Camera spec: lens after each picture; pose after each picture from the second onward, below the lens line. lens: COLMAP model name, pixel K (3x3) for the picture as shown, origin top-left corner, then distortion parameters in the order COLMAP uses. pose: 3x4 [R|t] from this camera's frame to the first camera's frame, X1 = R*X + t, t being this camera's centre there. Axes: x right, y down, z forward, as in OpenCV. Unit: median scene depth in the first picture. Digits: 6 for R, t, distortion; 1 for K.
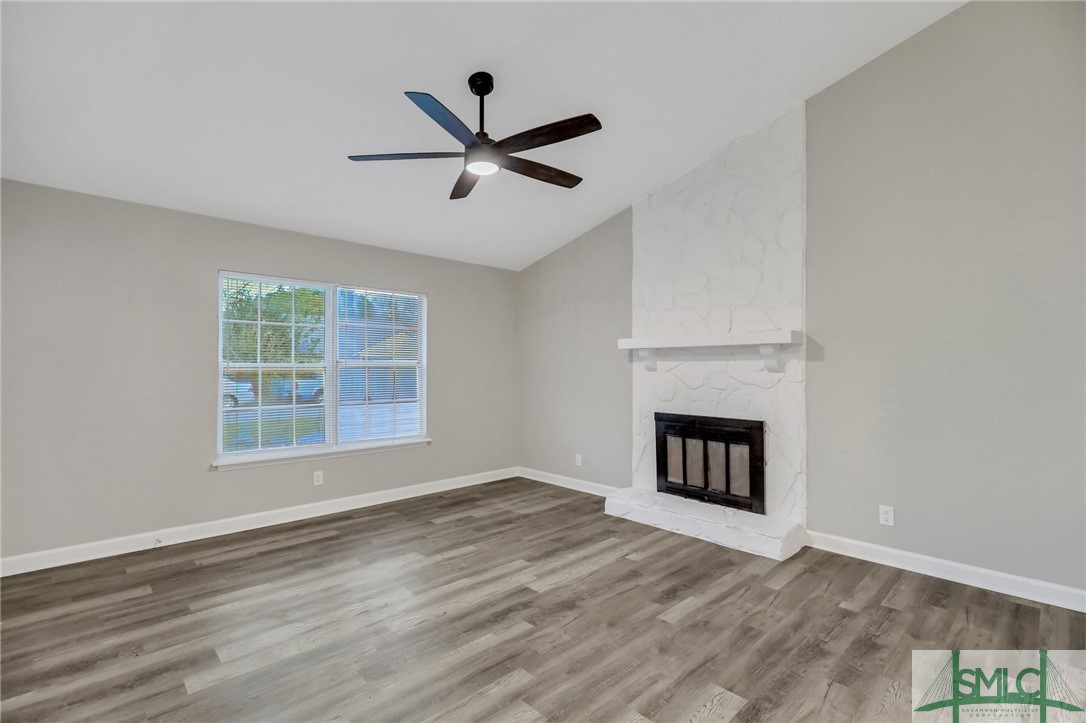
lens RADIAL K [[493.8, 0, 550.7], [0, 493.8, 359.6], [0, 0, 1]] dist [0.000906, 0.000037]
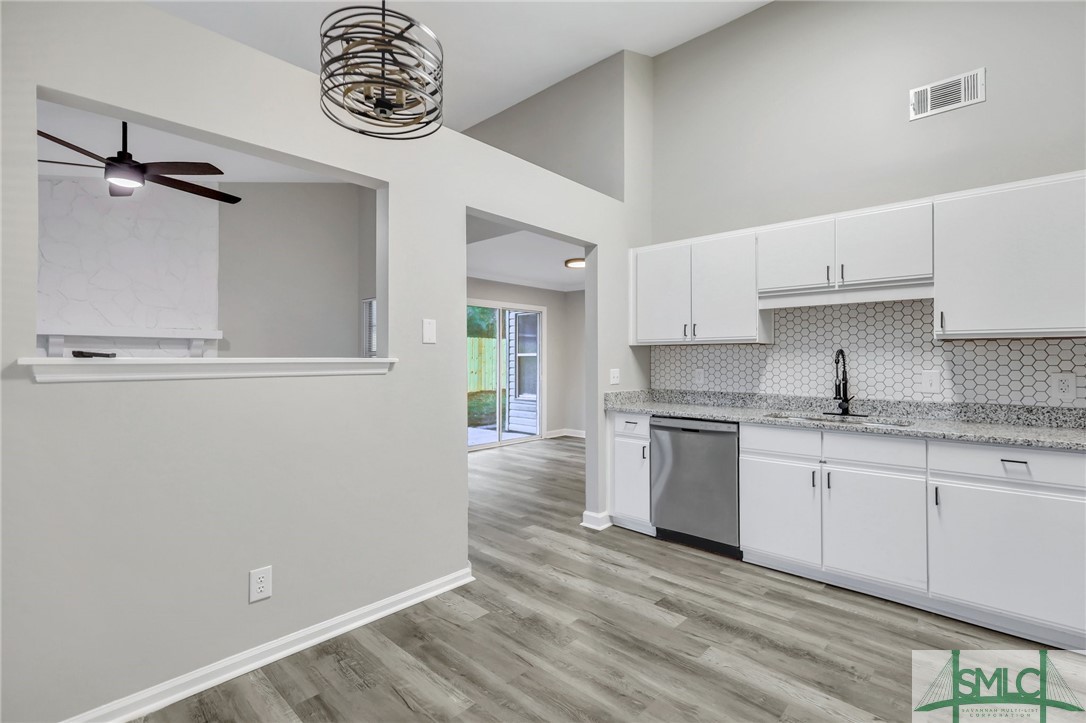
lens RADIAL K [[500.6, 0, 546.6], [0, 500.6, 358.6], [0, 0, 1]] dist [-0.000611, 0.000016]
pose [[-0.049344, 0.002441, 0.998779, -1.129604], [-0.017203, 0.999847, -0.003294, 0.015268], [-0.998634, -0.017344, -0.049294, 0.050255]]
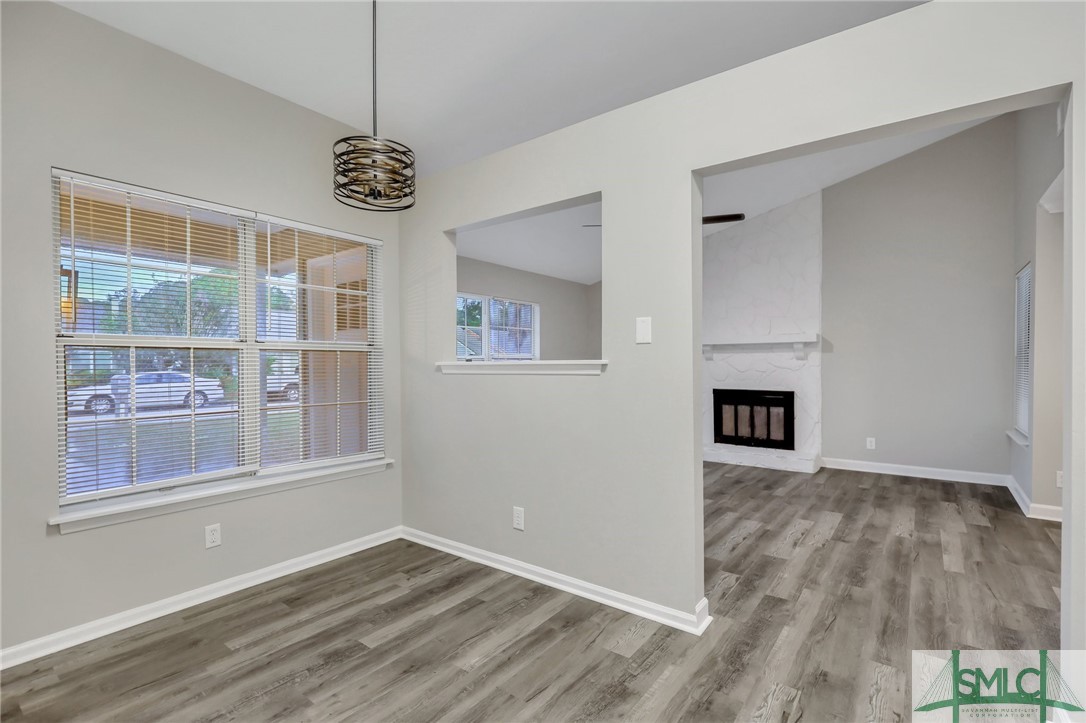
lens RADIAL K [[495.2, 0, 554.1], [0, 495.2, 365.7], [0, 0, 1]] dist [0.001834, 0.000685]
pose [[0.987184, -0.006142, 0.159466, -0.613548], [0.002920, 0.999787, 0.020431, 0.009690], [-0.159557, -0.019704, 0.986992, -0.462932]]
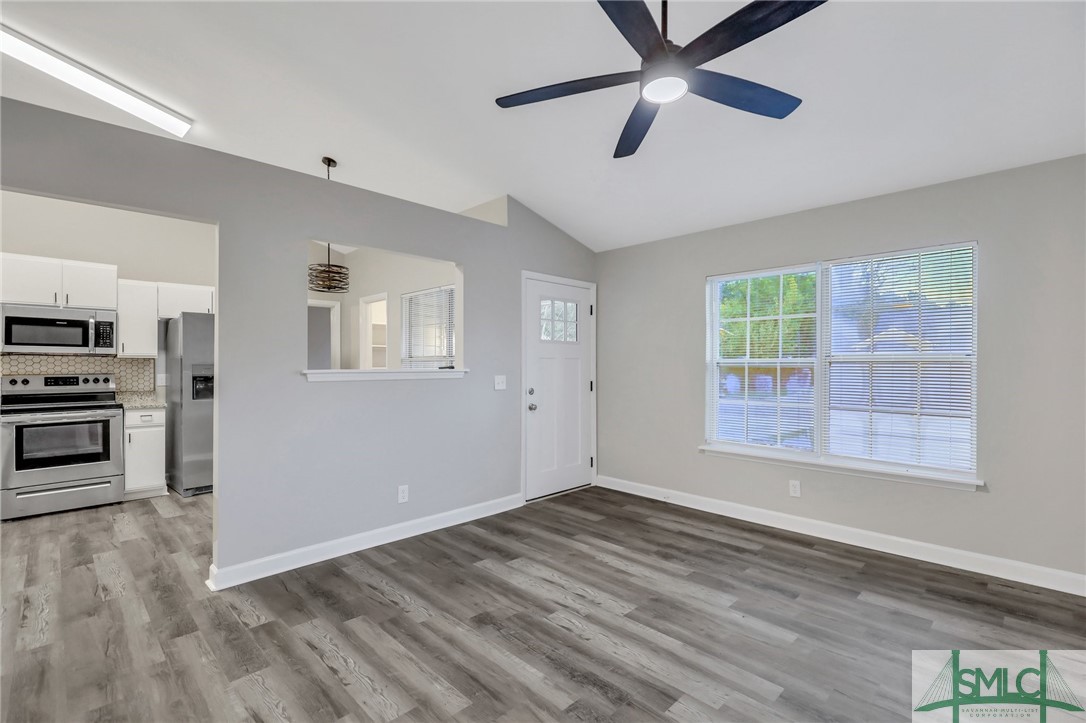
lens RADIAL K [[493.8, 0, 550.7], [0, 493.8, 359.6], [0, 0, 1]] dist [0.000906, 0.000037]
pose [[0.021742, -0.009204, -0.999721, 0.492610], [0.017476, 0.999808, -0.008825, 0.013007], [0.999611, -0.017279, 0.021899, 0.672776]]
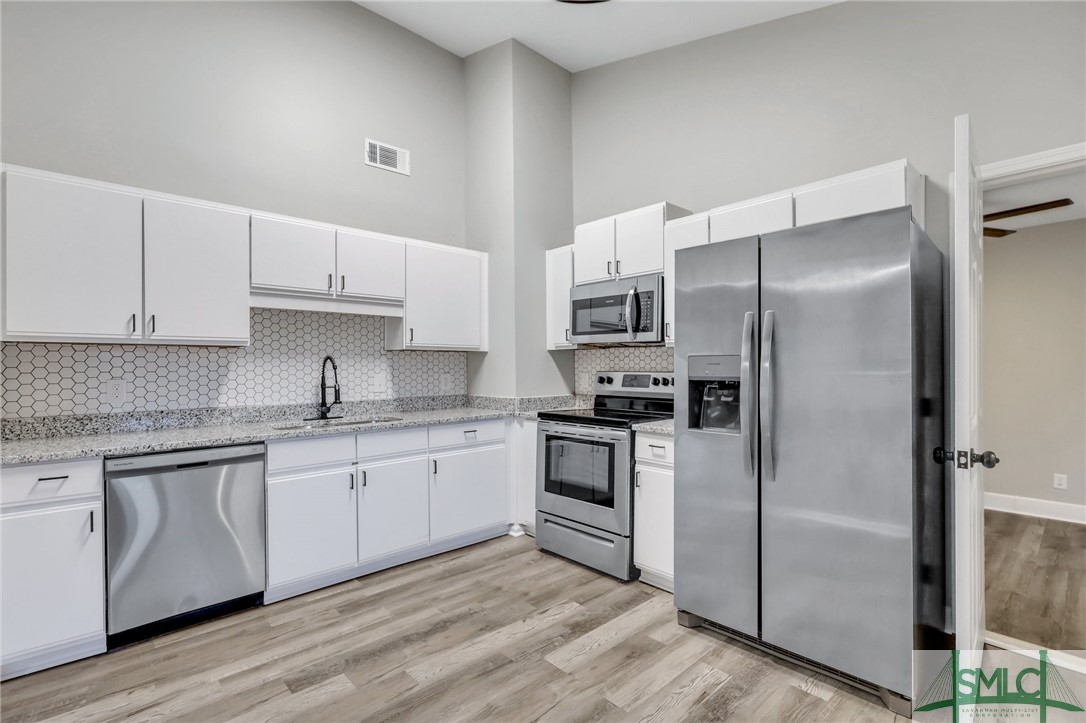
lens RADIAL K [[495.2, 0, 554.1], [0, 495.2, 365.7], [0, 0, 1]] dist [0.001834, 0.000685]
pose [[-0.999638, 0.002941, 0.026749, -0.719583], [0.002597, 0.999913, -0.012918, 0.018216], [-0.026785, -0.012844, -0.999559, 0.380488]]
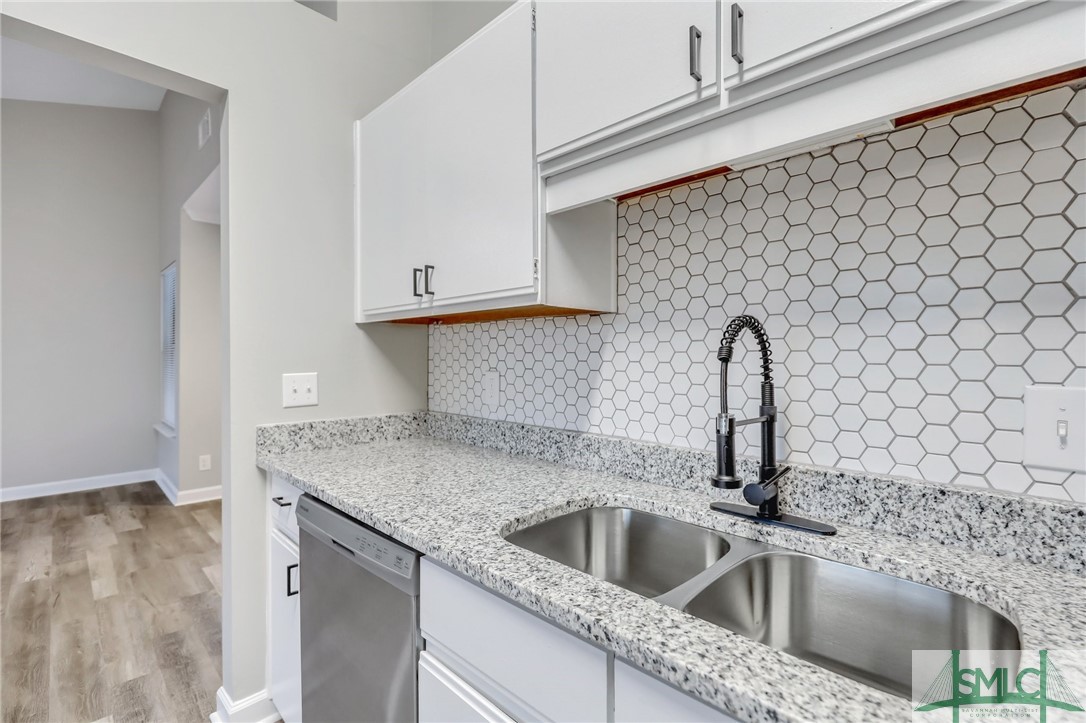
lens RADIAL K [[493.8, 0, 550.7], [0, 493.8, 359.6], [0, 0, 1]] dist [0.000906, 0.000037]
pose [[-0.016398, -0.008874, 0.999826, -0.553484], [-0.014774, 0.999854, 0.008632, 0.010445], [-0.999756, -0.014630, -0.016527, -0.390751]]
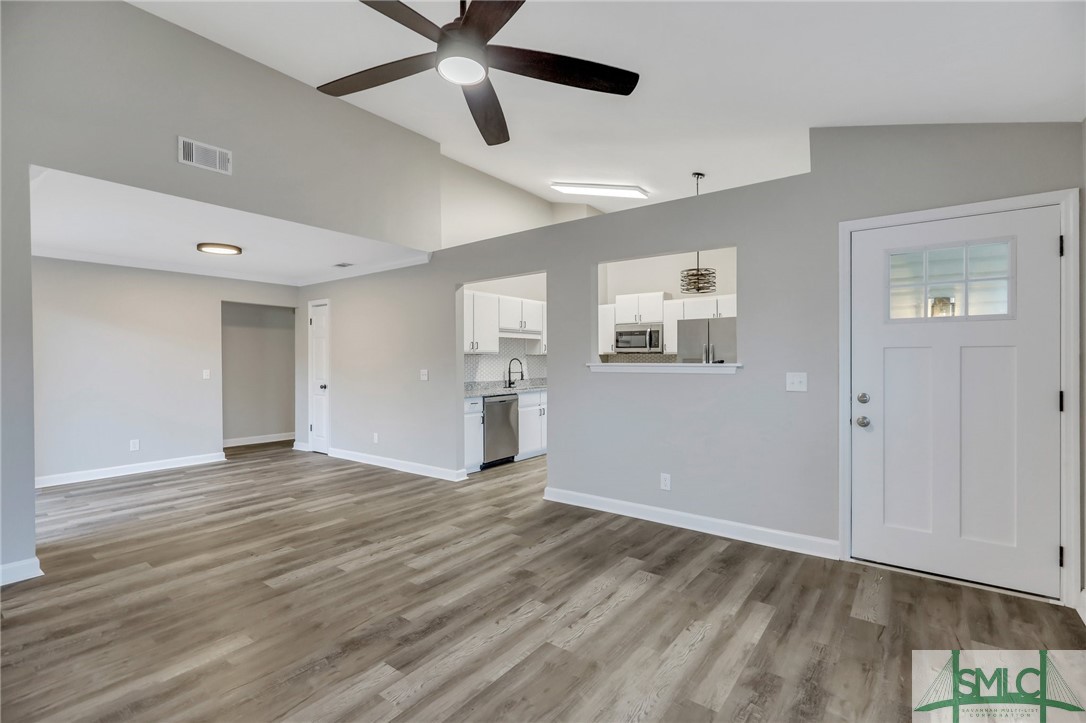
lens RADIAL K [[493.8, 0, 550.7], [0, 493.8, 359.6], [0, 0, 1]] dist [0.000906, 0.000037]
pose [[-0.987381, 0.004438, -0.158298, -0.122782], [0.007216, 0.999830, -0.016978, 0.027204], [0.158196, -0.017906, -0.987245, 1.412142]]
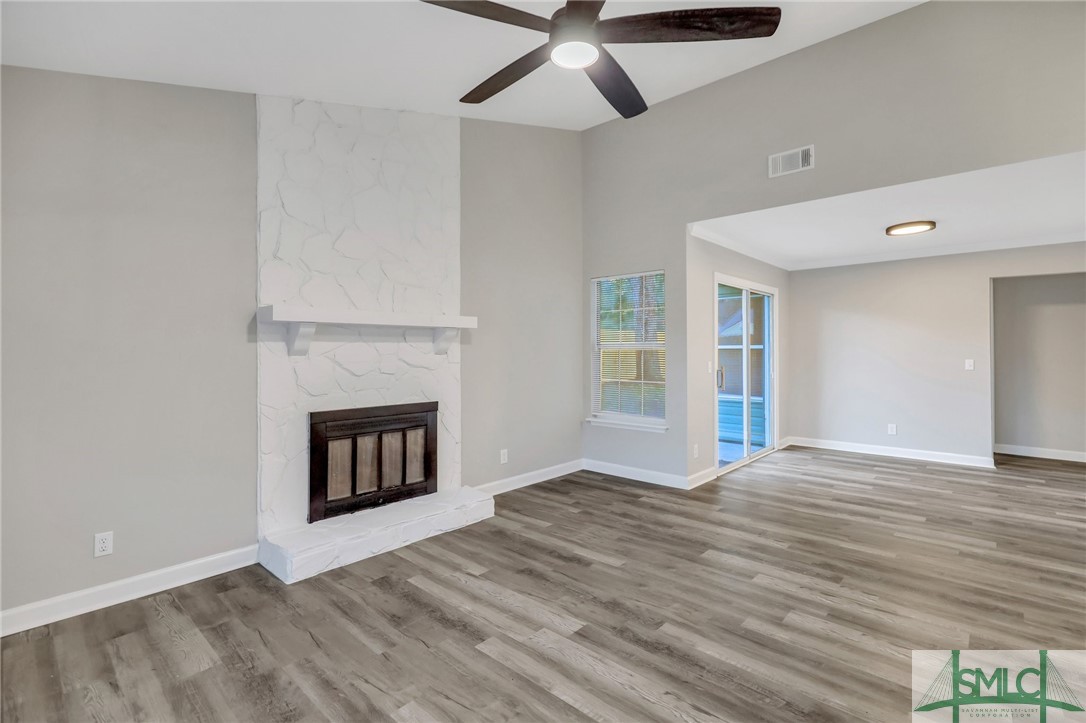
lens RADIAL K [[501.2, 0, 548.9], [0, 501.2, 345.8], [0, 0, 1]] dist [0.003190, 0.000328]
pose [[-0.061964, 0.009041, 0.998037, -0.678272], [-0.013420, 0.999861, -0.009890, 0.015842], [-0.997988, -0.014007, -0.061834, 0.891059]]
